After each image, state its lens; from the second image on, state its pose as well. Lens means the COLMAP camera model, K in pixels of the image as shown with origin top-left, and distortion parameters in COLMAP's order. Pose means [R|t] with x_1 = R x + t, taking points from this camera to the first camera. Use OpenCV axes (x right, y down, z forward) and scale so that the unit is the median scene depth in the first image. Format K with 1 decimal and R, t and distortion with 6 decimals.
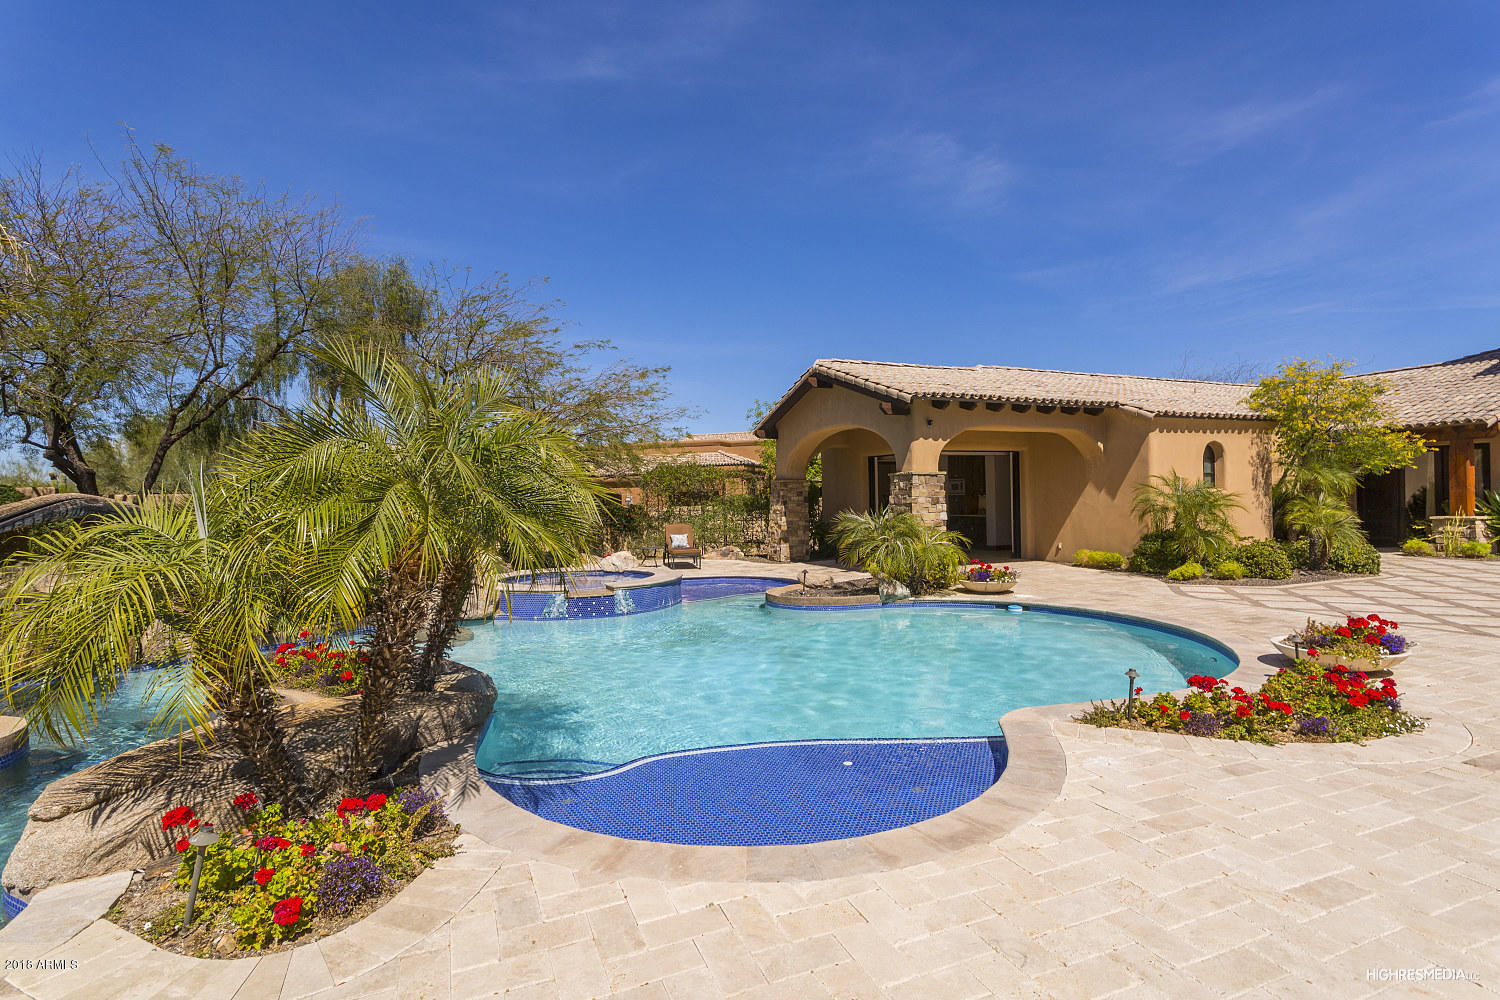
lens RADIAL K [[716.8, 0, 789.7], [0, 716.8, 490.6], [0, 0, 1]] dist [0.002322, 0.000477]
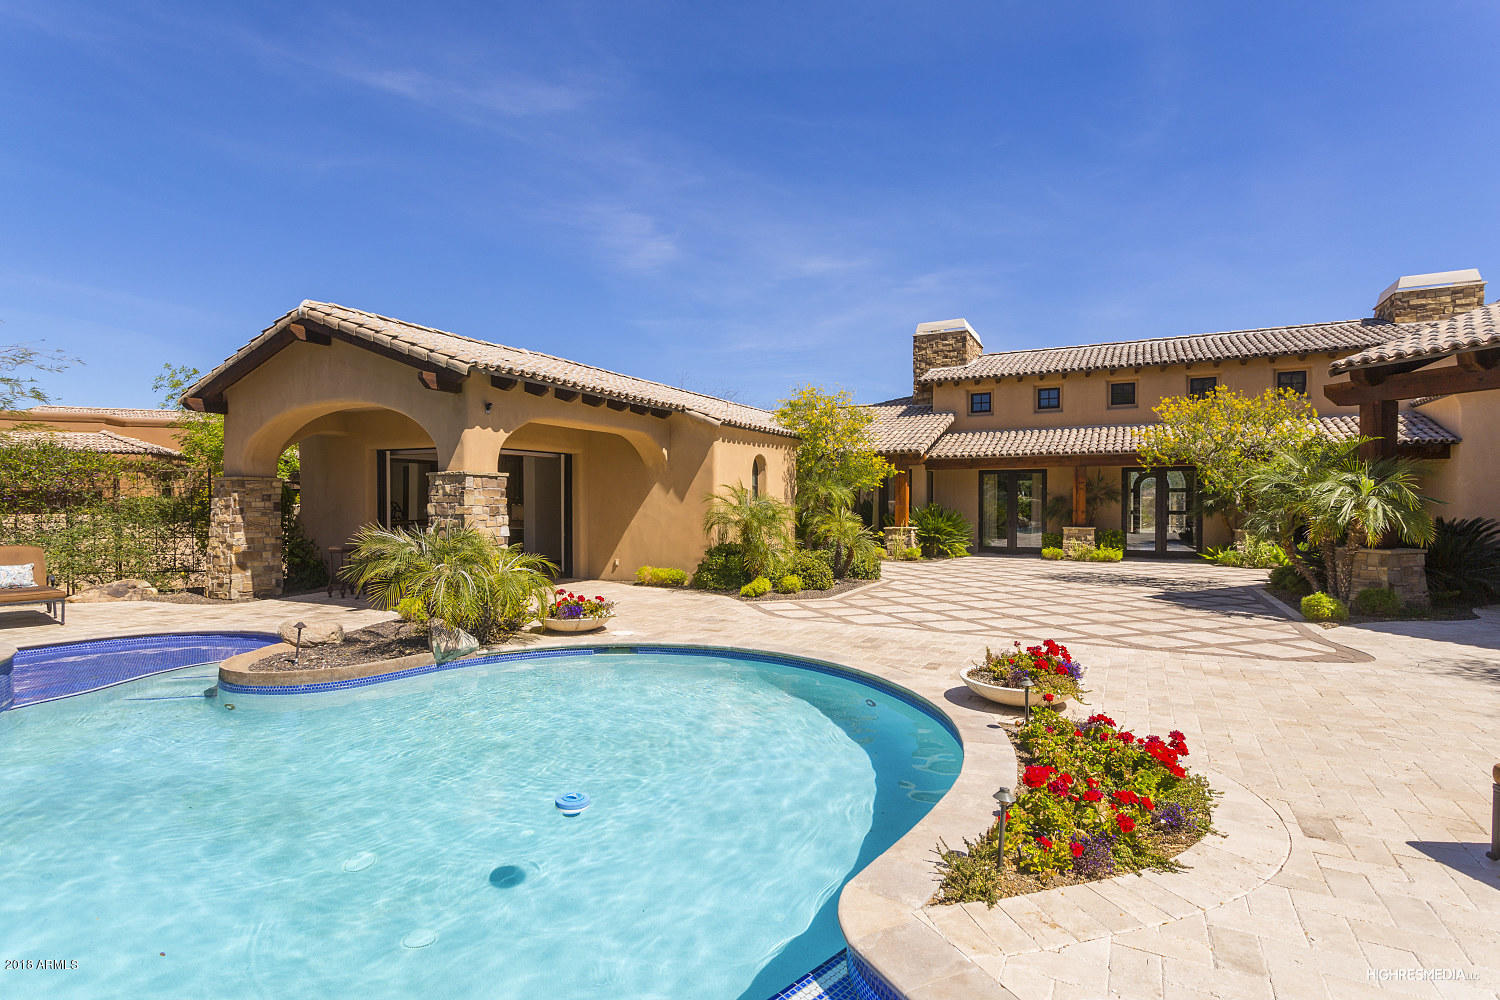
lens RADIAL K [[724.9, 0, 750.8], [0, 724.9, 508.7], [0, 0, 1]] dist [-0.002962, 0.008989]
pose [[0.805715, 0.012186, 0.592178, -0.027001], [-0.020039, 0.999777, 0.006690, 0.000964], [-0.591964, -0.017257, 0.805780, 0.202037]]
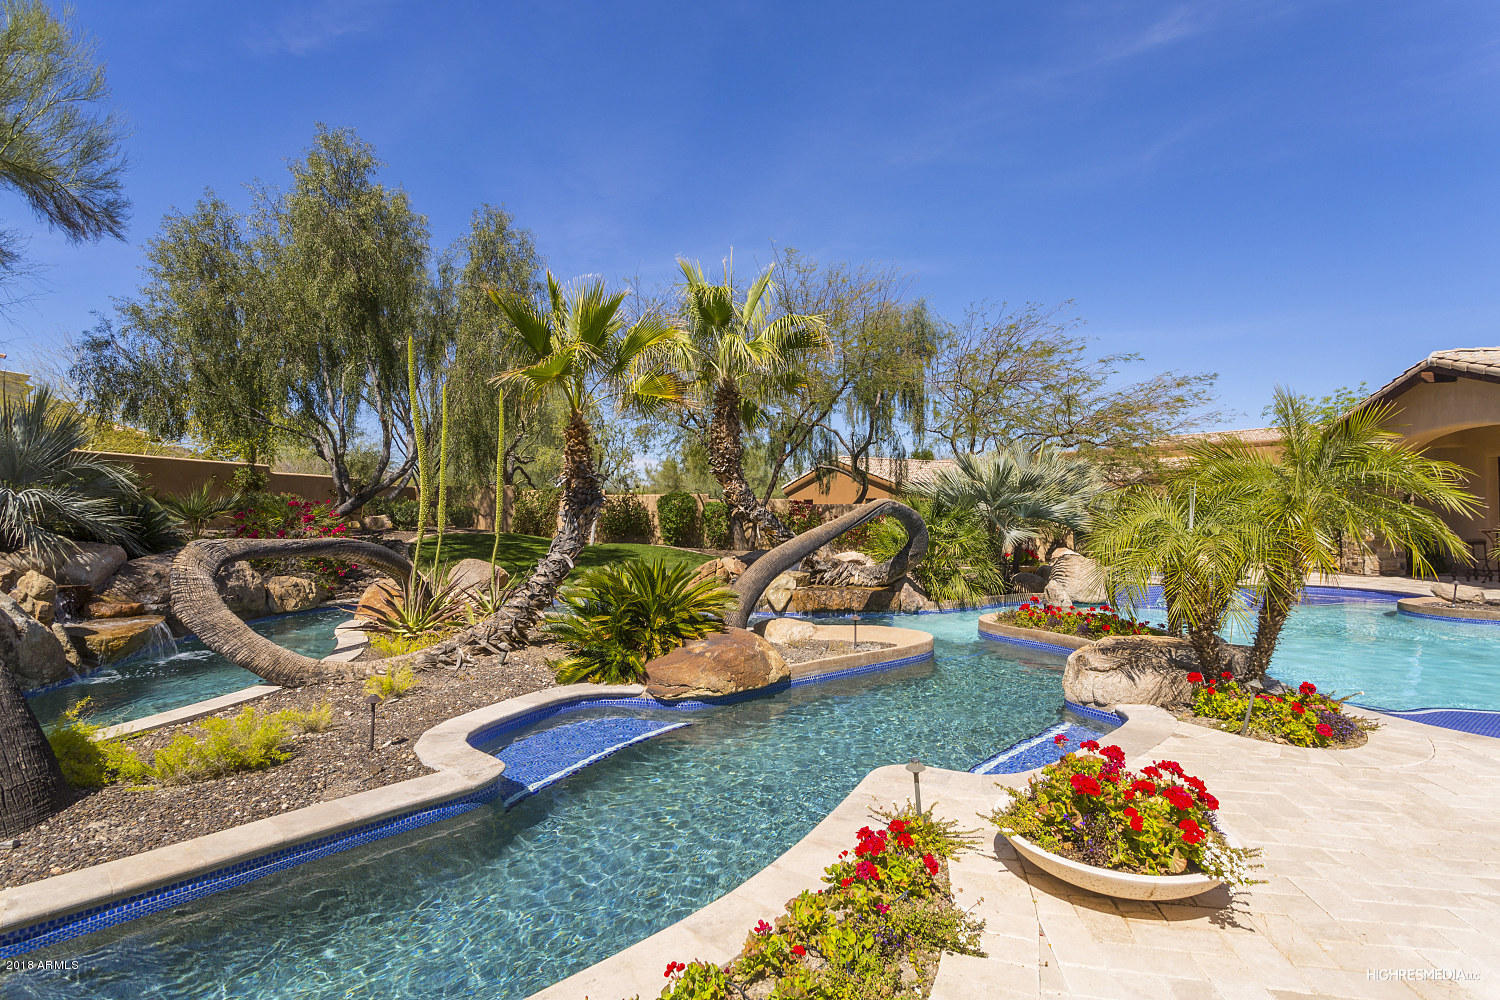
lens RADIAL K [[725.9, 0, 769.7], [0, 725.9, 514.7], [0, 0, 1]] dist [-0.000214, -0.000026]
pose [[0.829468, 0.012375, -0.558416, -0.144753], [0.002183, 0.999675, 0.025395, -0.003664], [0.558549, -0.022284, 0.829172, -0.226712]]
